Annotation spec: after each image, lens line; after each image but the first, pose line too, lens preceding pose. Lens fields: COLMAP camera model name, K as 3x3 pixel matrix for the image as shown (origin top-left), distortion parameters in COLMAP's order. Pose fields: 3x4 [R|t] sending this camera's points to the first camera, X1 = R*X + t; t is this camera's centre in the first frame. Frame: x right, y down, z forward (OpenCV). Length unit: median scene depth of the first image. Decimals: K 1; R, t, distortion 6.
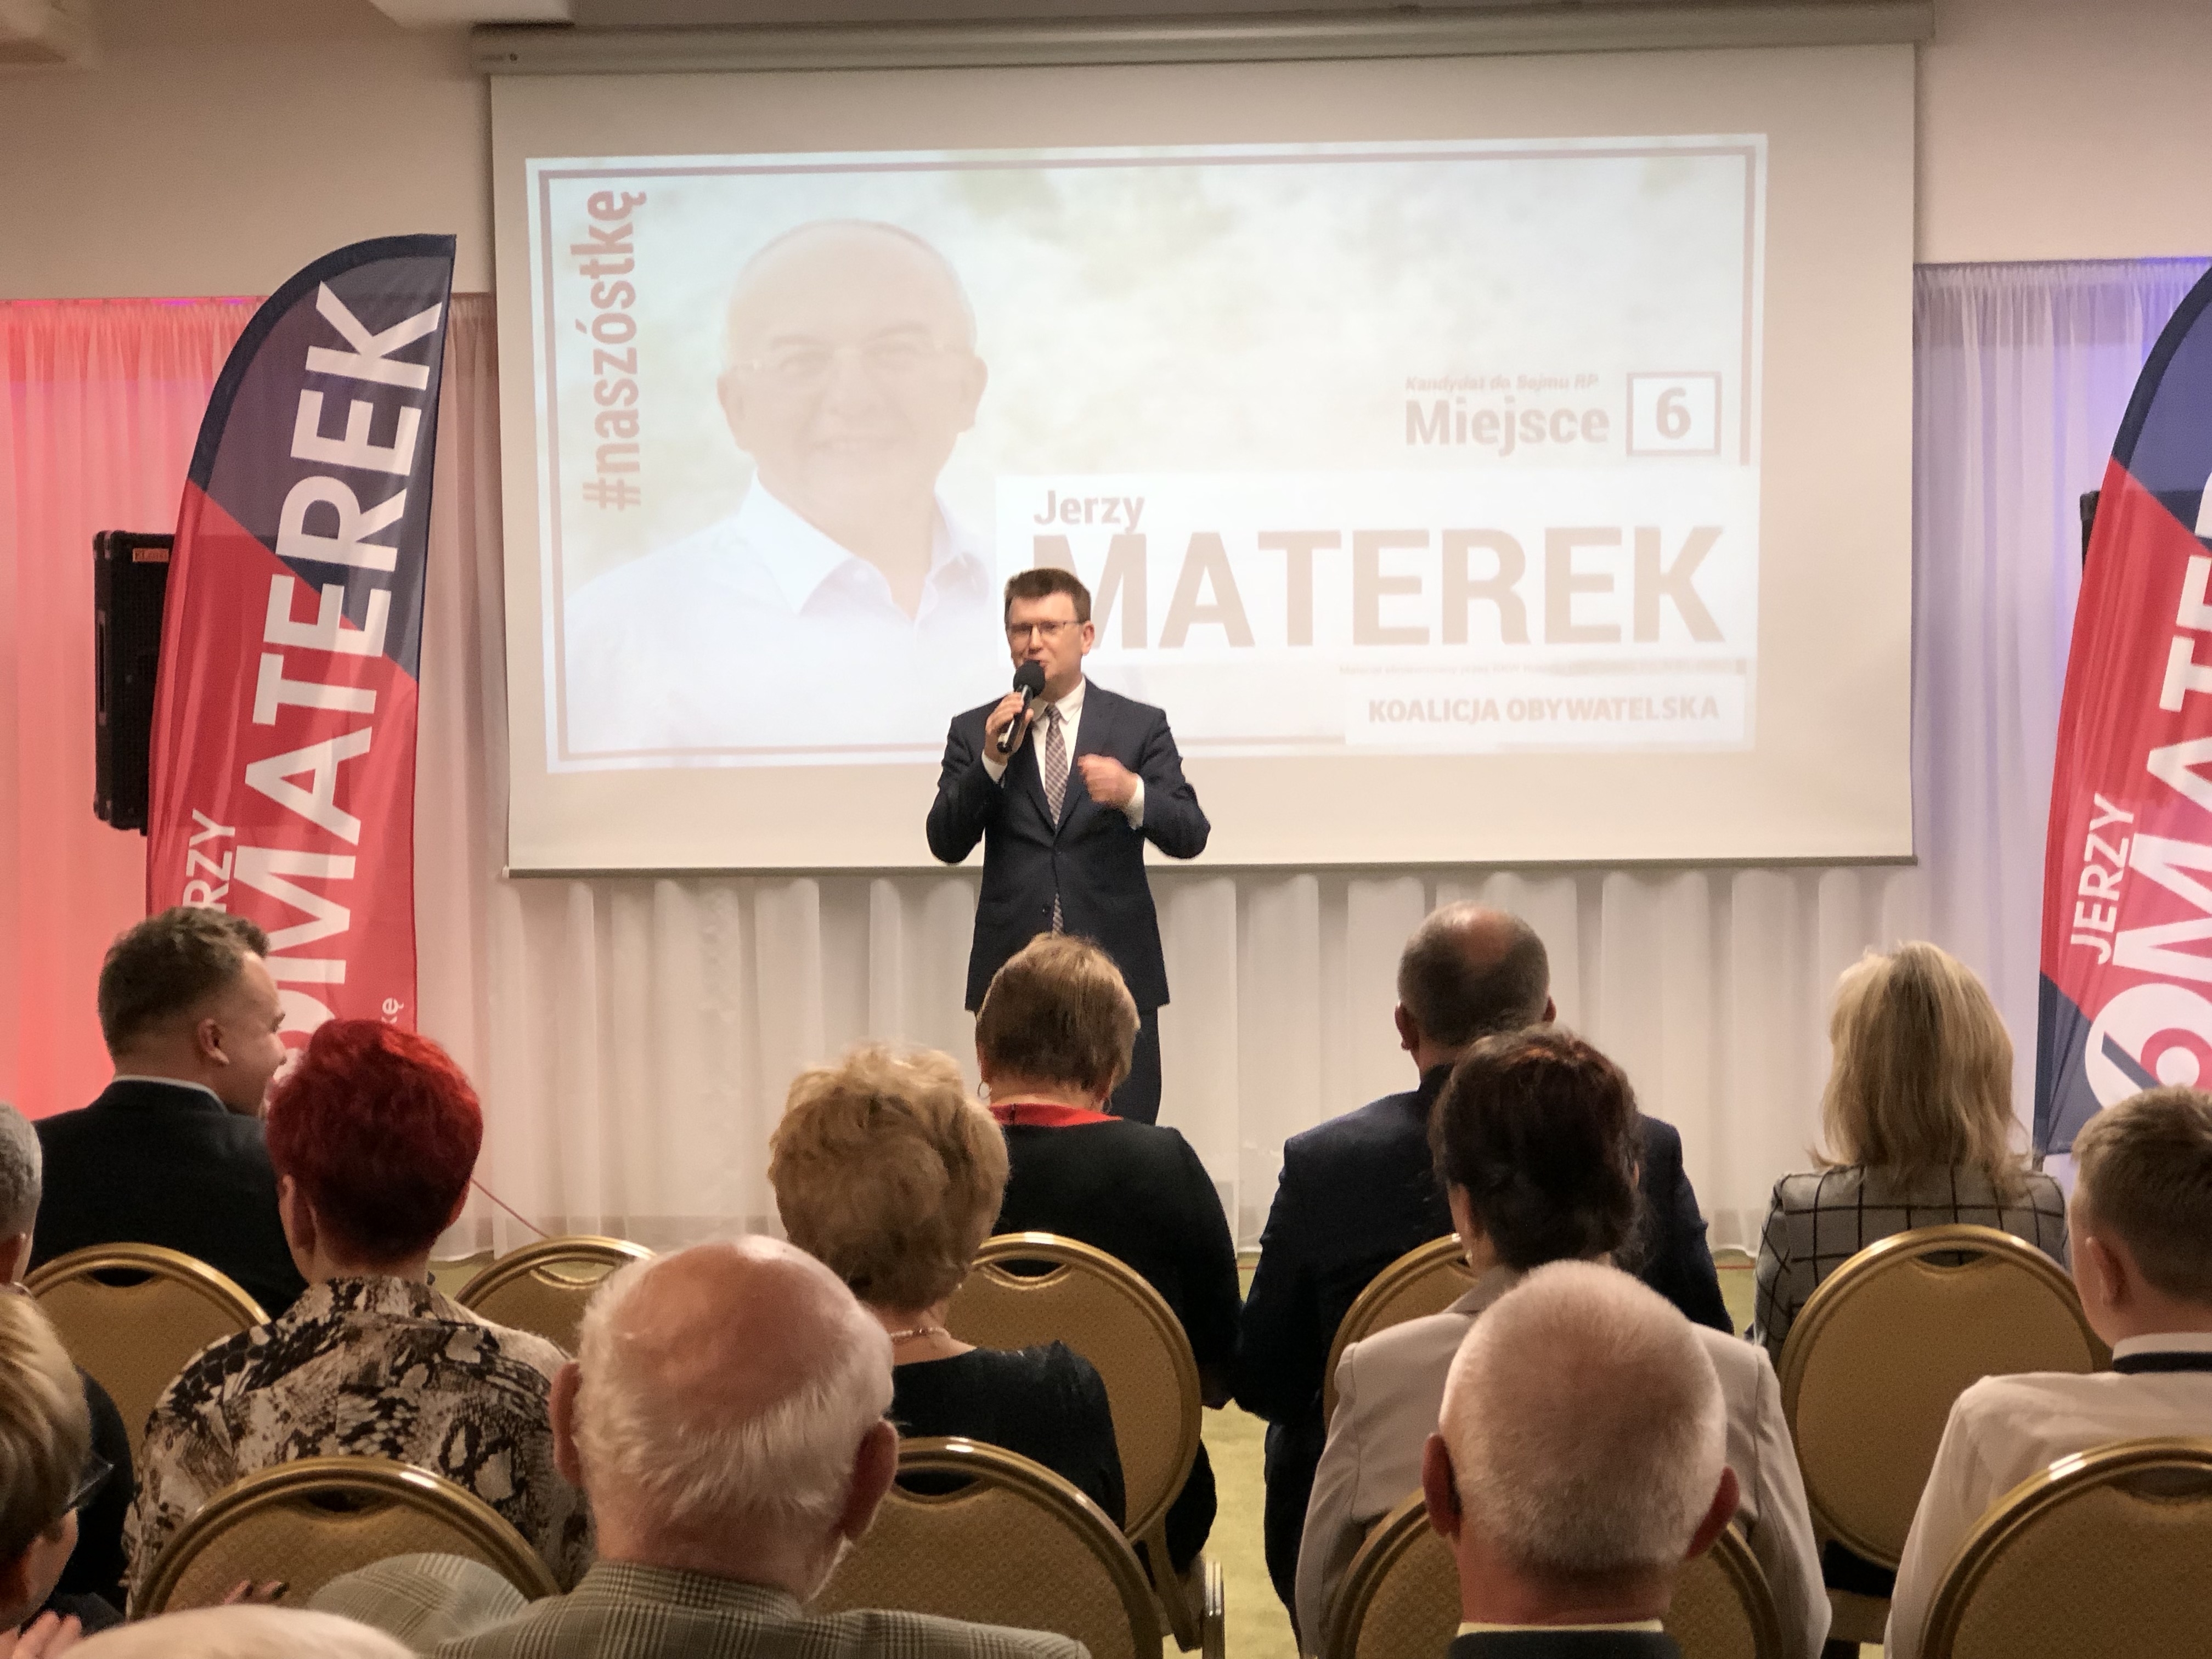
lens RADIAL K [[3607.0, 0, 1080.6], [0, 3607.0, 849.7], [0, 0, 1]] dist [-0.020982, 0.000000]
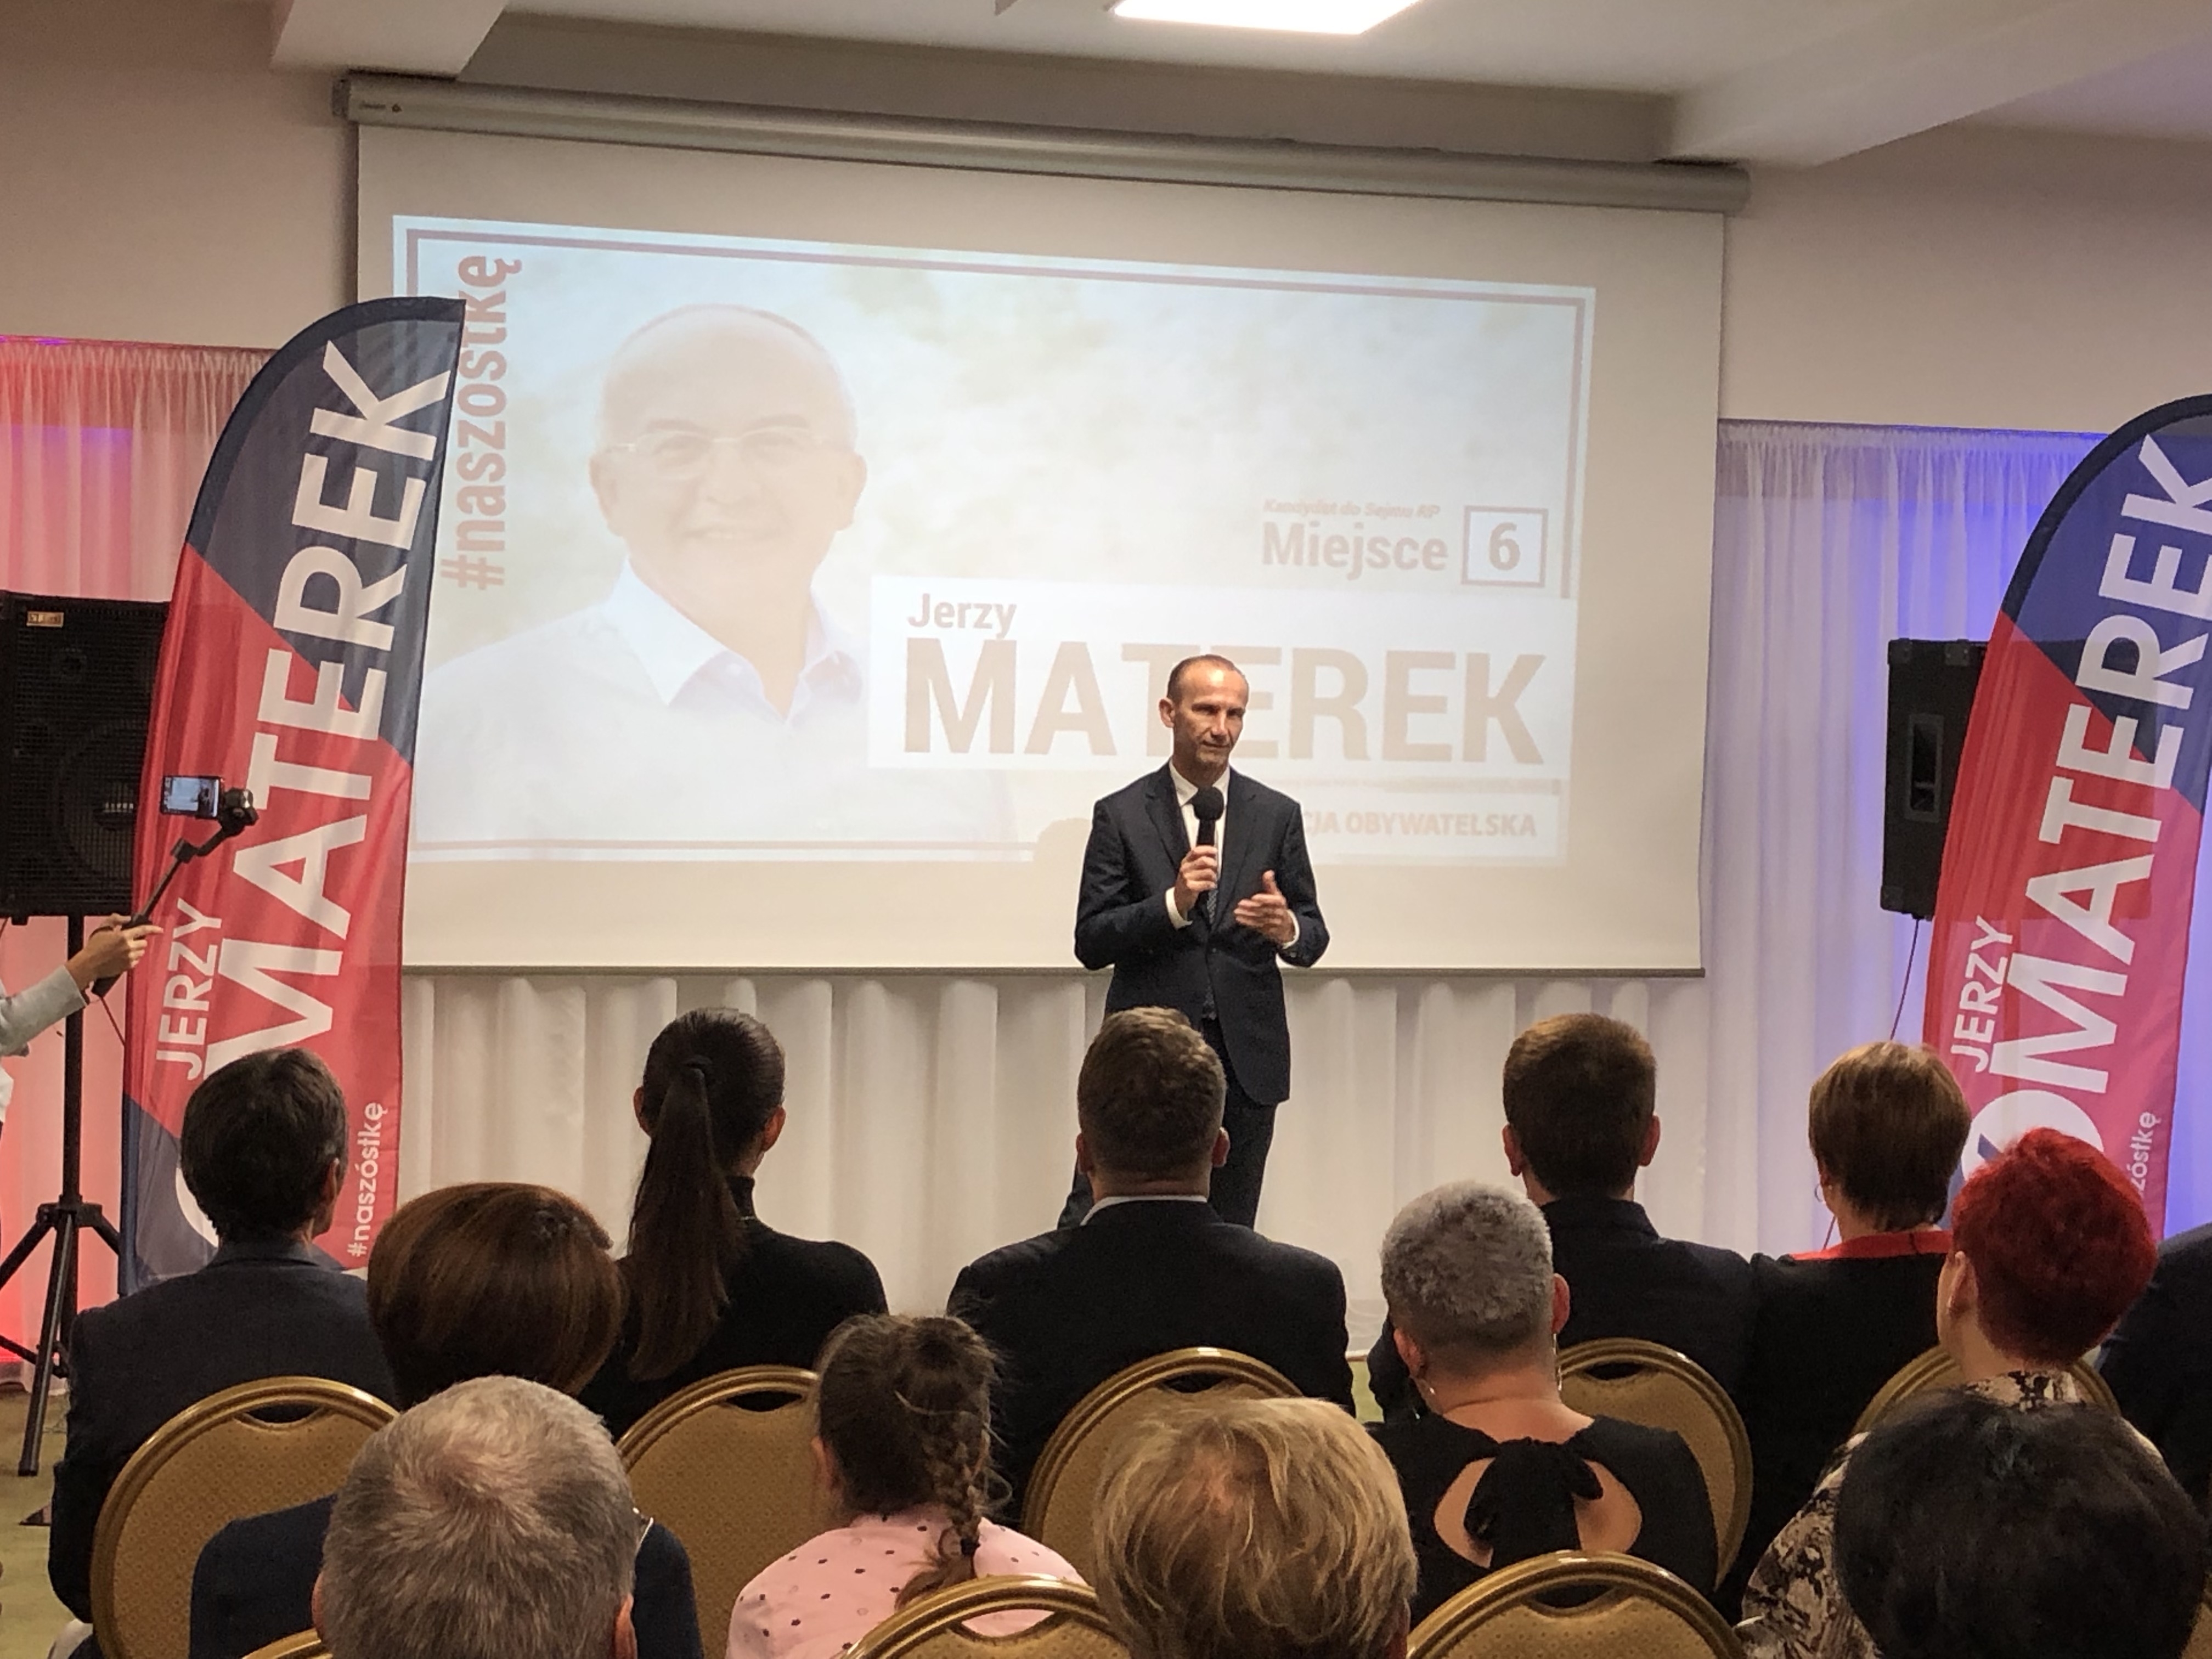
lens RADIAL K [[3749.5, 0, 1117.3], [0, 3749.5, 837.6], [0, 0, 1]] dist [0.100083, 0.000000]
pose [[0.941009, 0.023619, 0.337557, -0.311527], [-0.013512, 0.999388, -0.032261, 0.000802], [-0.338112, 0.025797, 0.940752, 0.009568]]
